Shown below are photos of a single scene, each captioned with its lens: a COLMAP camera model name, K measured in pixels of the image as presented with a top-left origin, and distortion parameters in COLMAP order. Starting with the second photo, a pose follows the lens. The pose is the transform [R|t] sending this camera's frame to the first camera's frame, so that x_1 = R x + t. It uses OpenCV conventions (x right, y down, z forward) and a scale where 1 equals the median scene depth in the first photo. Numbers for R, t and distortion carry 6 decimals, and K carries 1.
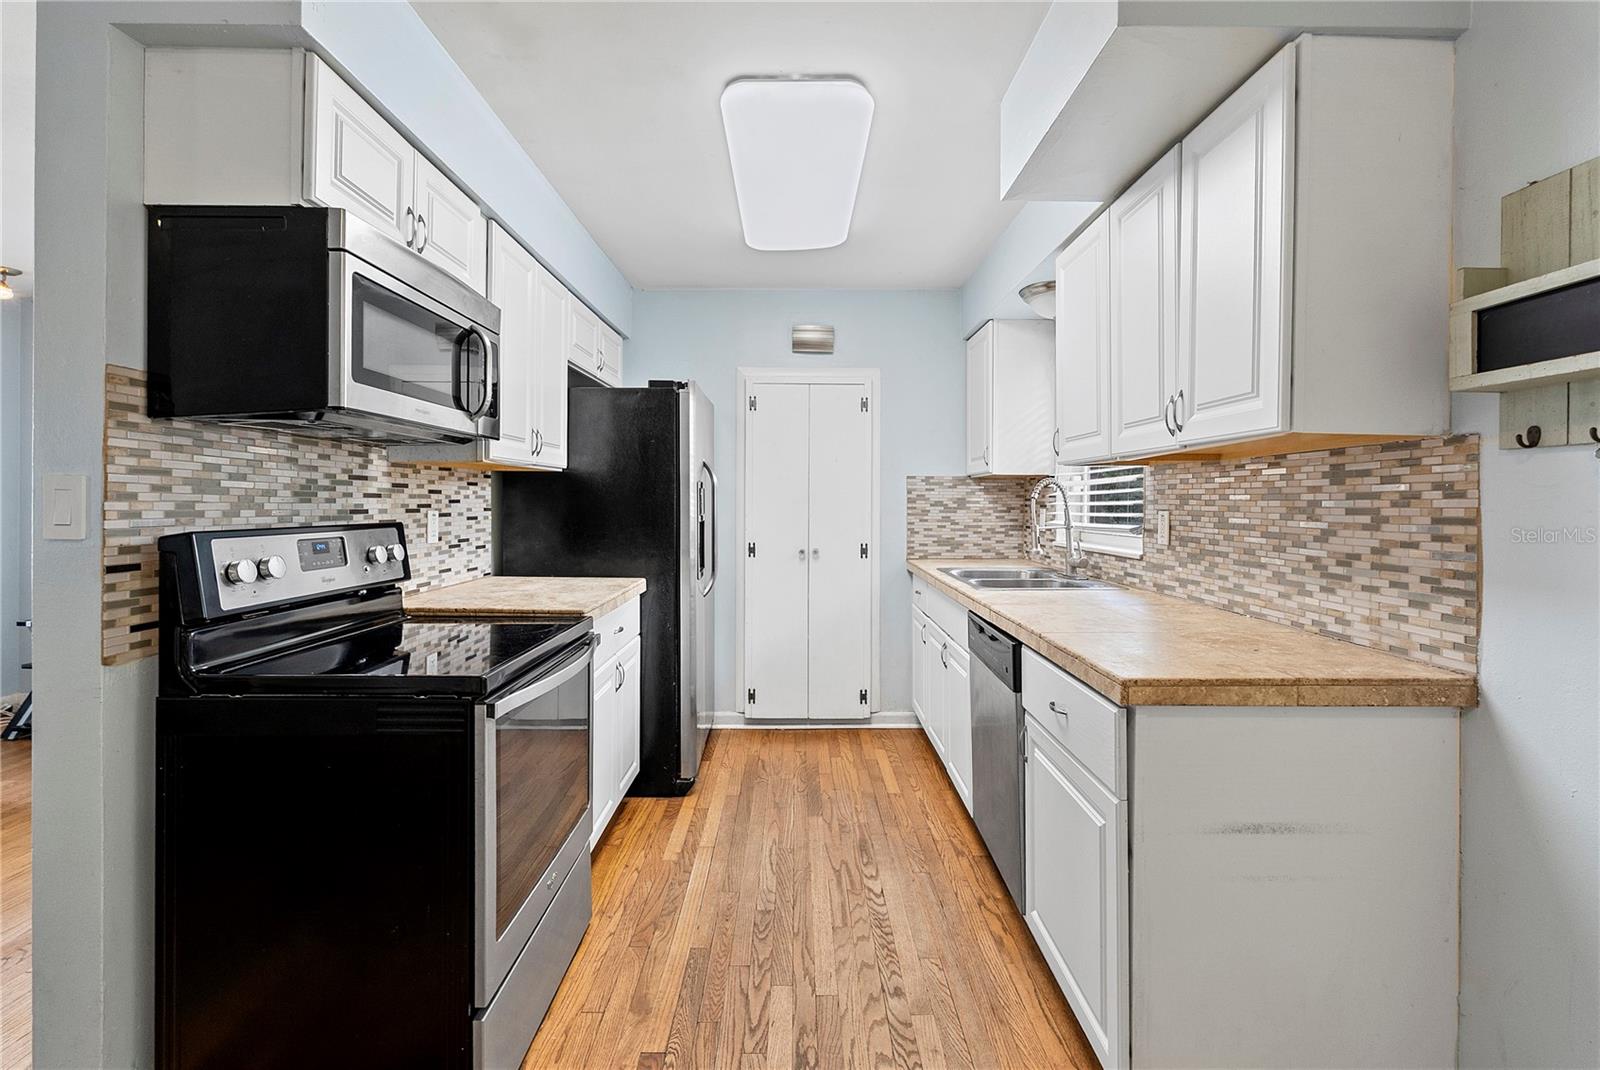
lens RADIAL K [[725.7, 0, 799.6], [0, 725.7, 505.1], [0, 0, 1]] dist [-0.000647, -0.000144]
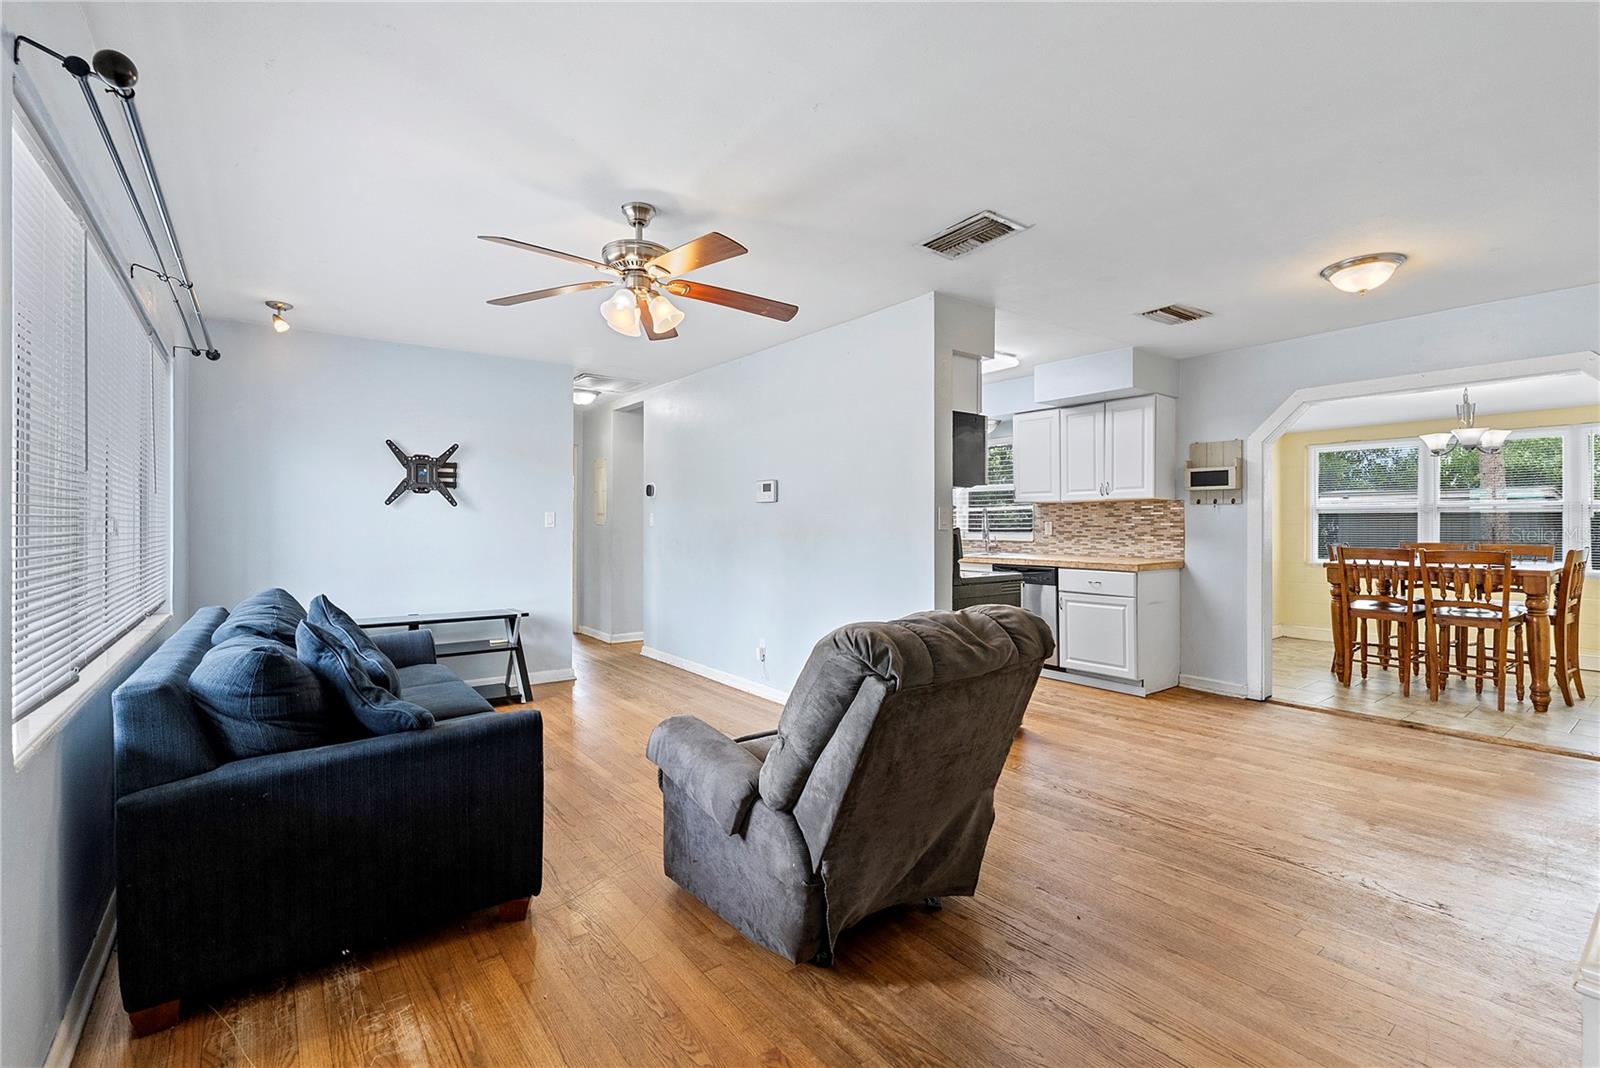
lens RADIAL K [[714.8, 0, 799.8], [0, 714.8, 525.2], [0, 0, 1]] dist [-0.000759, -0.000219]
pose [[0.801884, -0.005401, 0.597455, -2.015094], [0.006127, 0.999981, 0.000817, 0.015784], [-0.597448, 0.003005, 0.801902, -0.582637]]
